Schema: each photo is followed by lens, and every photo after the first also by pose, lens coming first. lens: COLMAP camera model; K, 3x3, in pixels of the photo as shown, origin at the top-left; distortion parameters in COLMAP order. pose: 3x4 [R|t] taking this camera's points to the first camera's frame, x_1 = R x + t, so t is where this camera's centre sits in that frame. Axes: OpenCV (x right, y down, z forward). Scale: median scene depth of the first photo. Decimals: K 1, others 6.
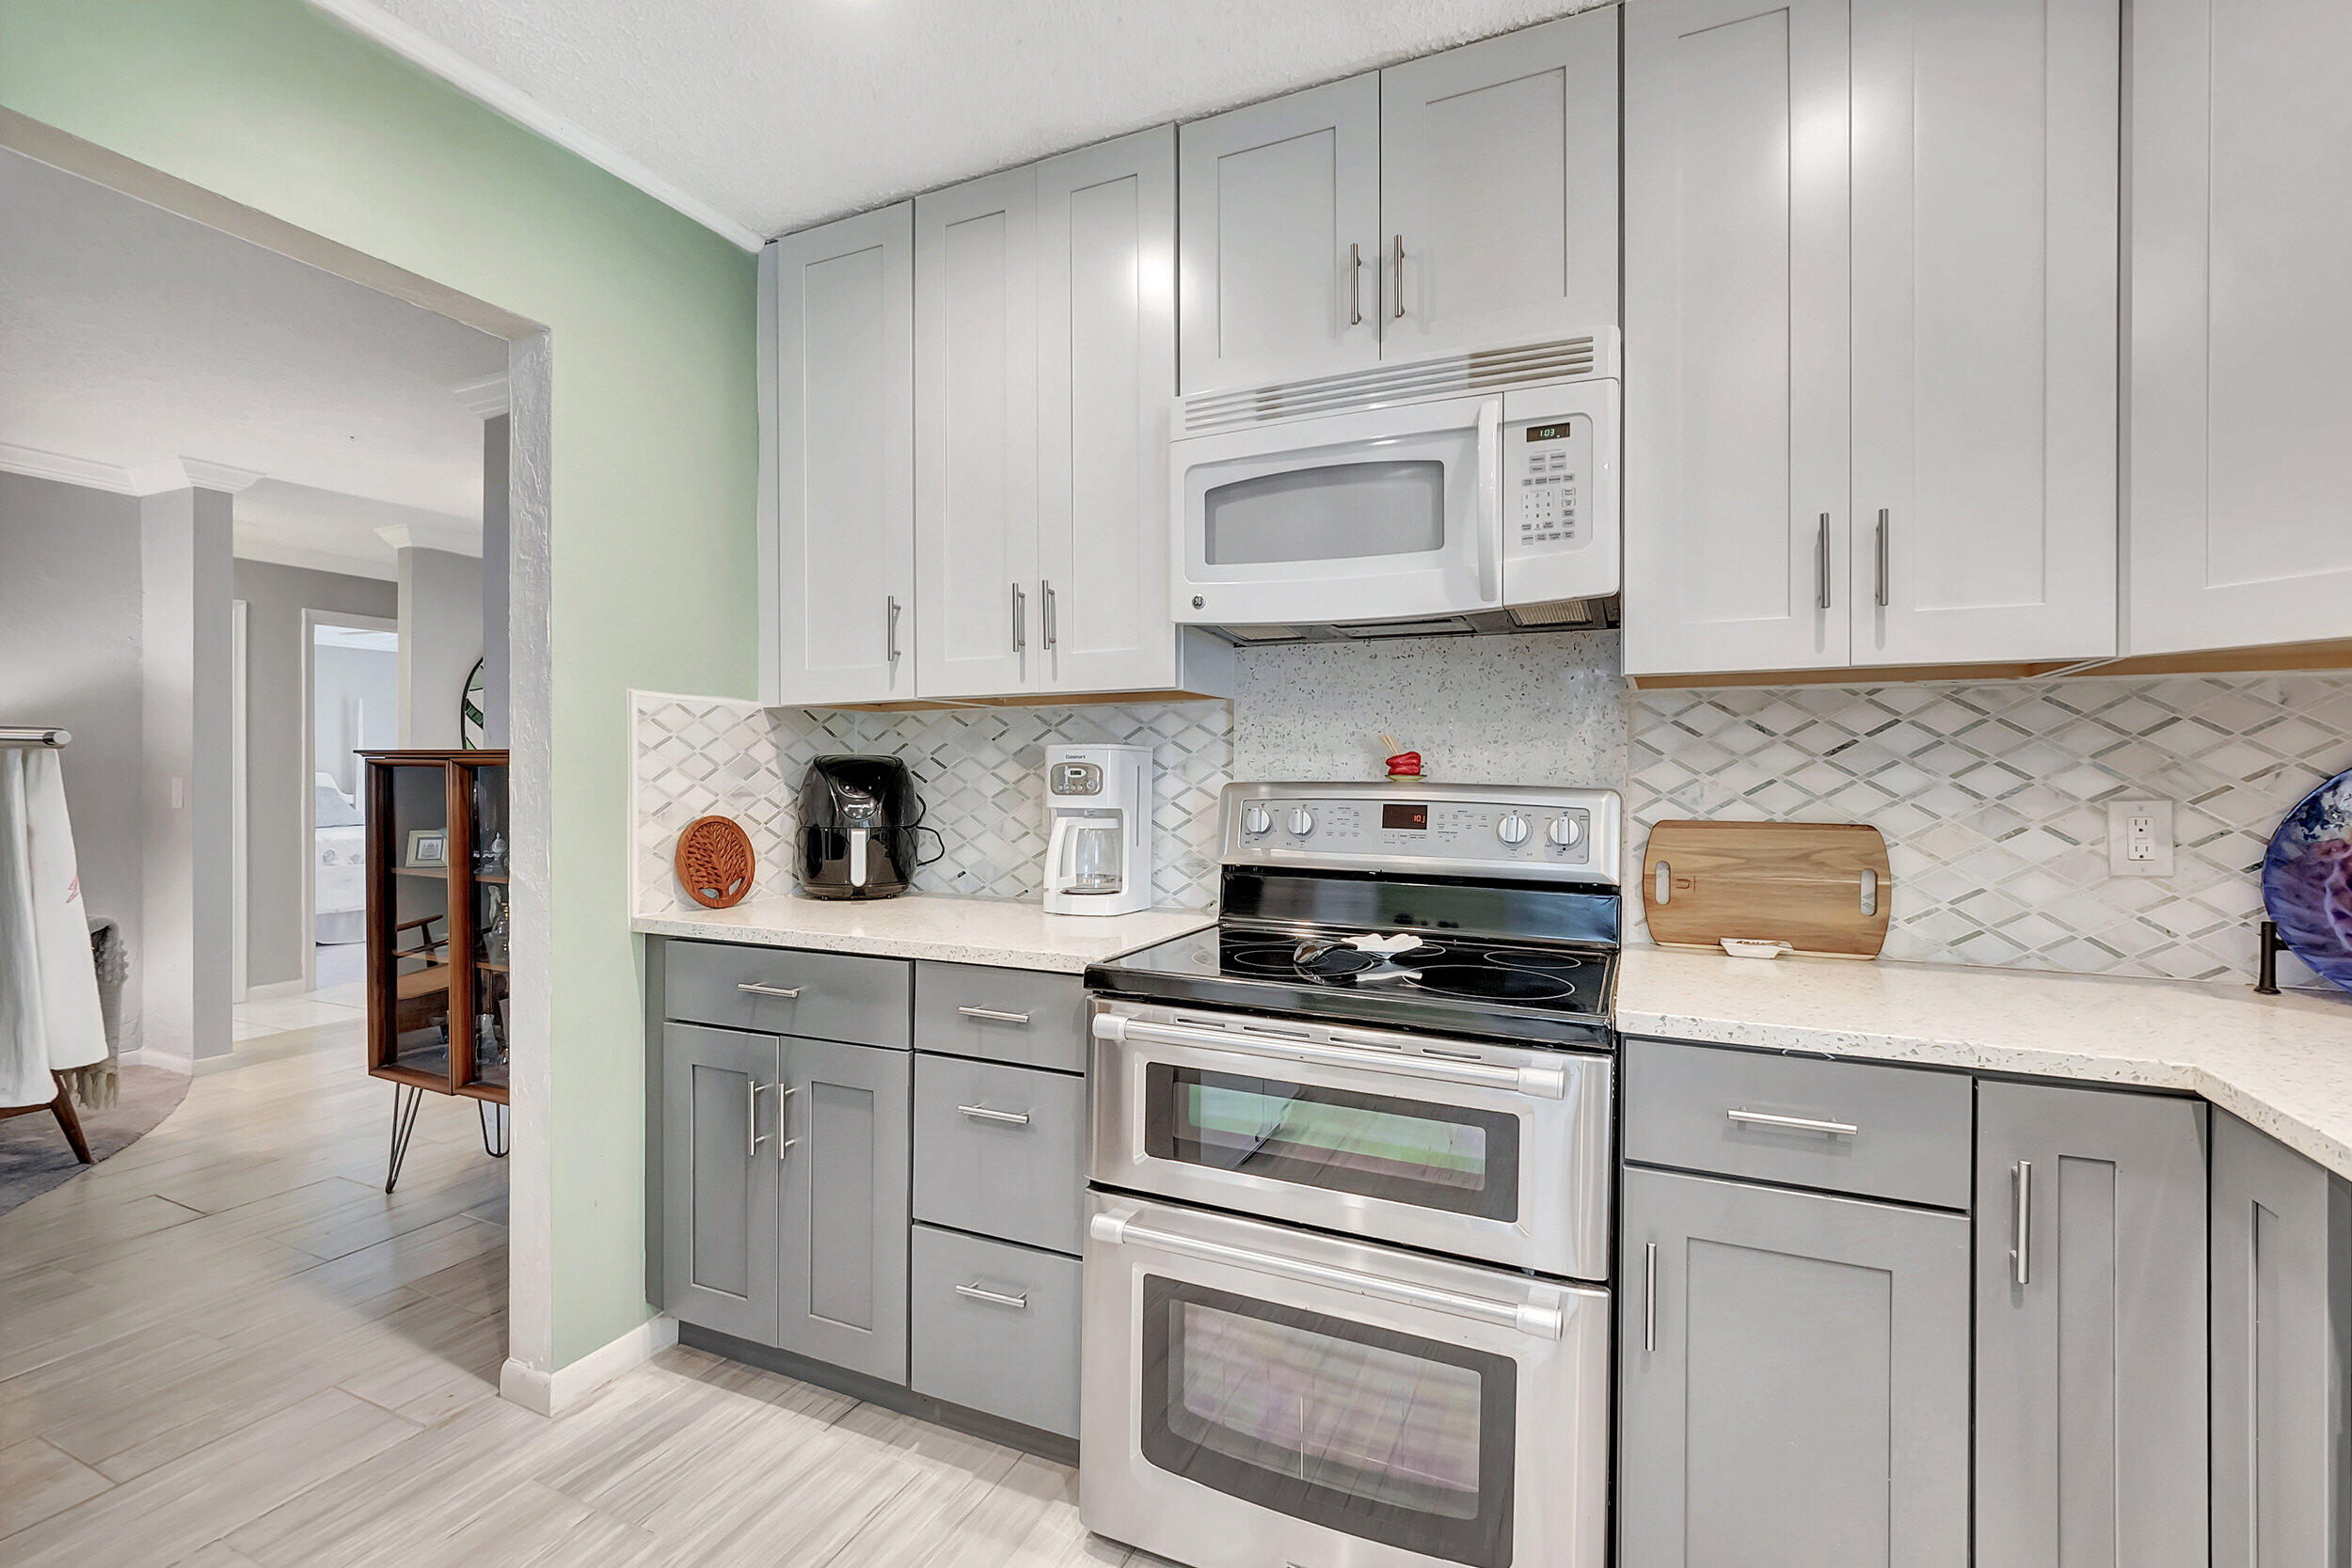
lens RADIAL K [[1058.9, 0, 1171.9], [0, 1058.9, 772.7], [0, 0, 1]] dist [-0.005708, -0.000041]
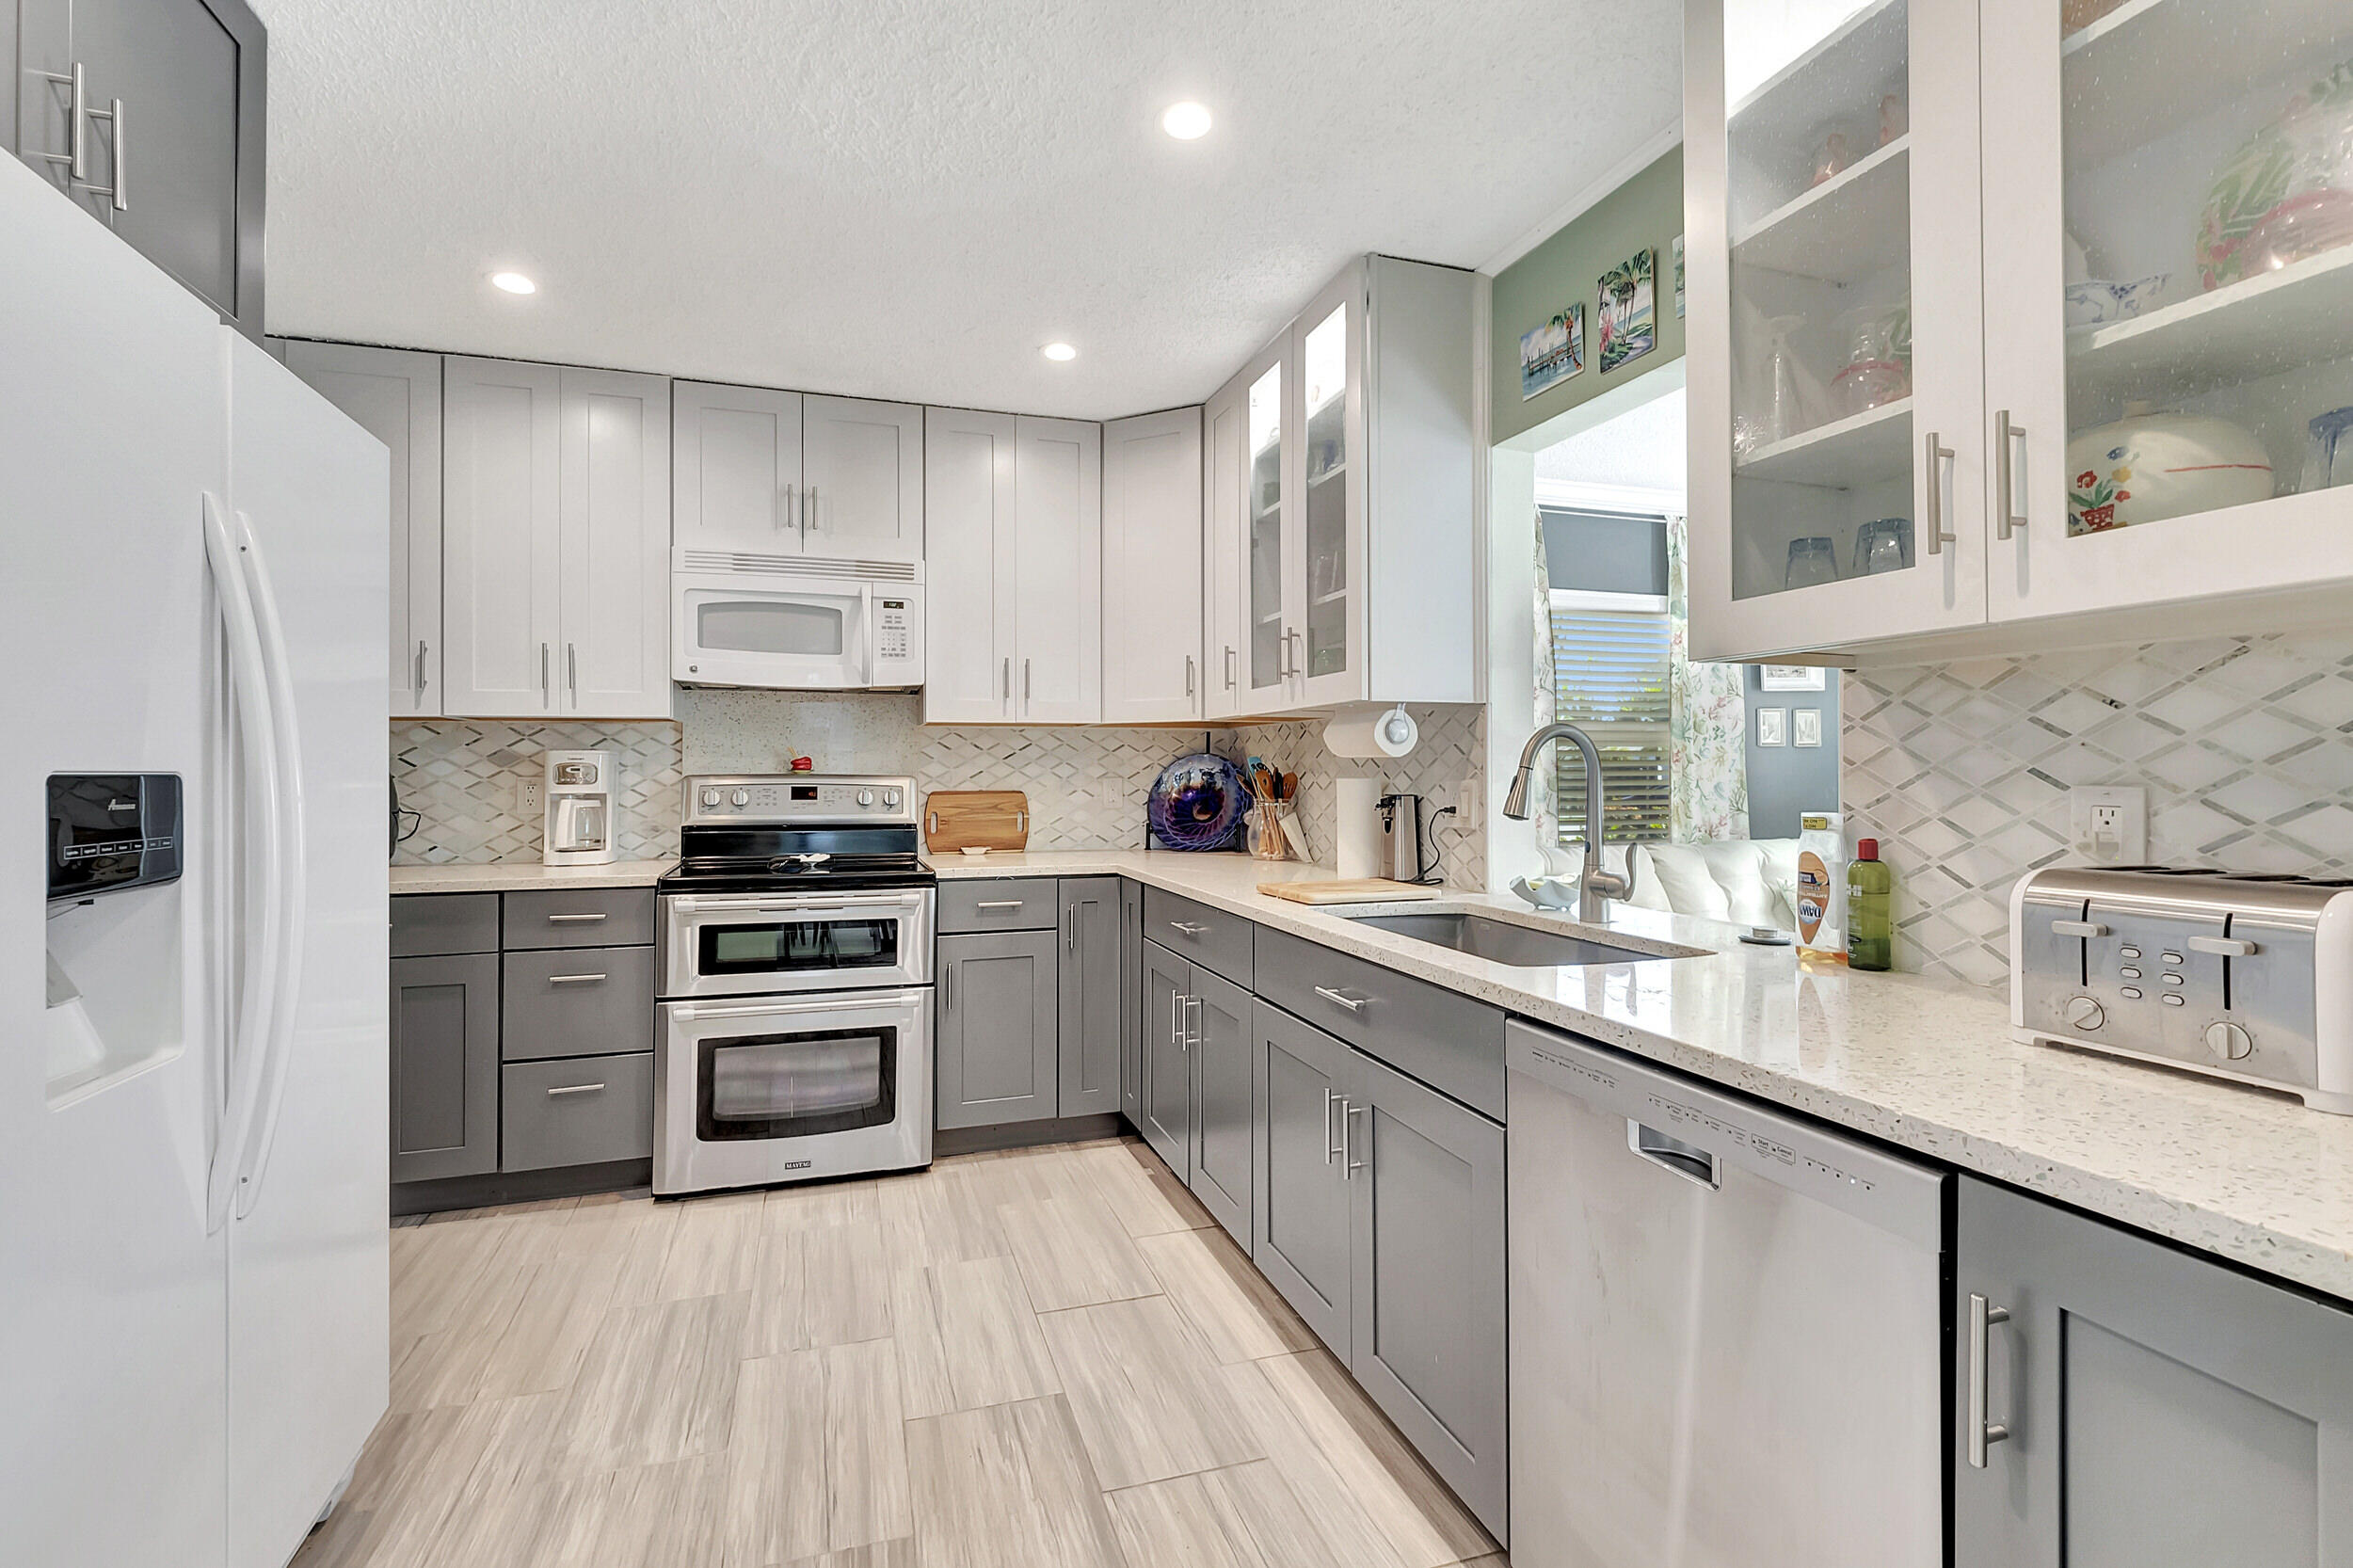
lens RADIAL K [[1031.7, 0, 1158.5], [0, 1031.7, 746.5], [0, 0, 1]] dist [-0.000553, -0.000337]
pose [[0.737264, 0.009133, 0.675543, -0.570712], [0.004140, 0.999829, -0.018036, -0.003510], [-0.675592, 0.016094, 0.737100, -0.768507]]
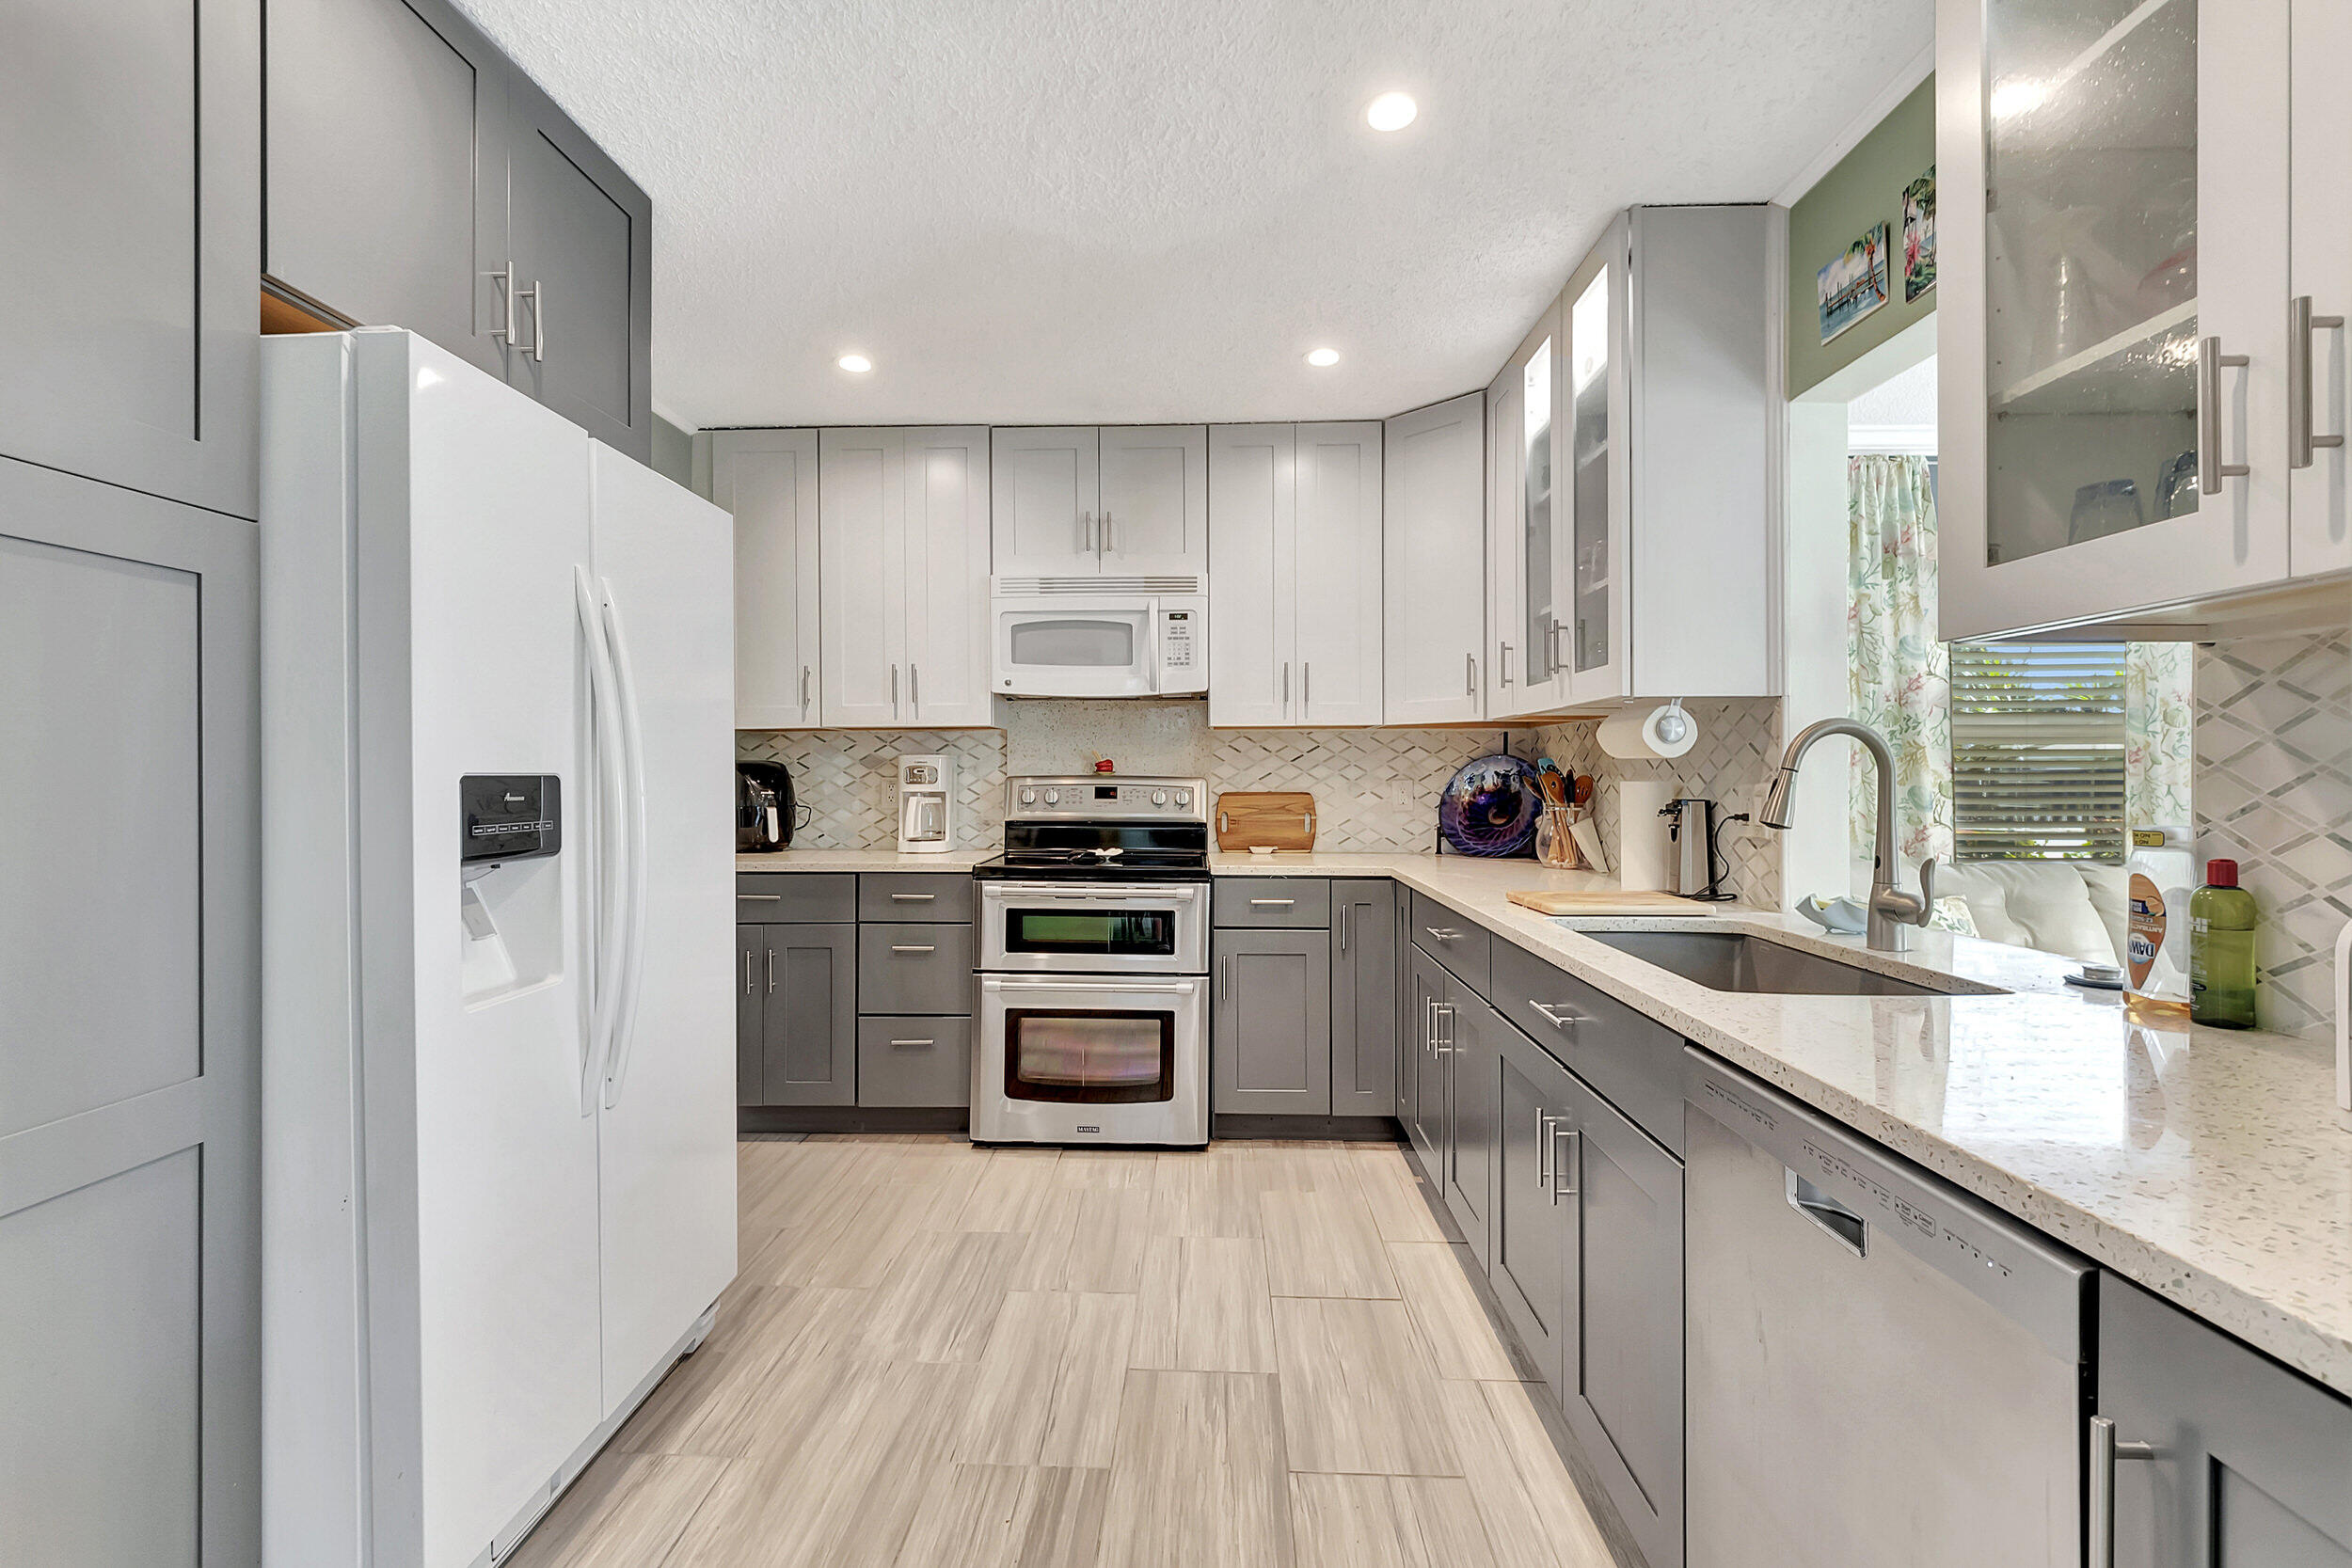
lens RADIAL K [[1026.5, 0, 1172.8], [0, 1026.5, 758.6], [0, 0, 1]] dist [0.003610, -0.000174]
pose [[0.921593, -0.000300, 0.388157, -0.444598], [0.004717, 0.999935, -0.010425, -0.001374], [-0.388129, 0.011439, 0.921534, -0.883842]]
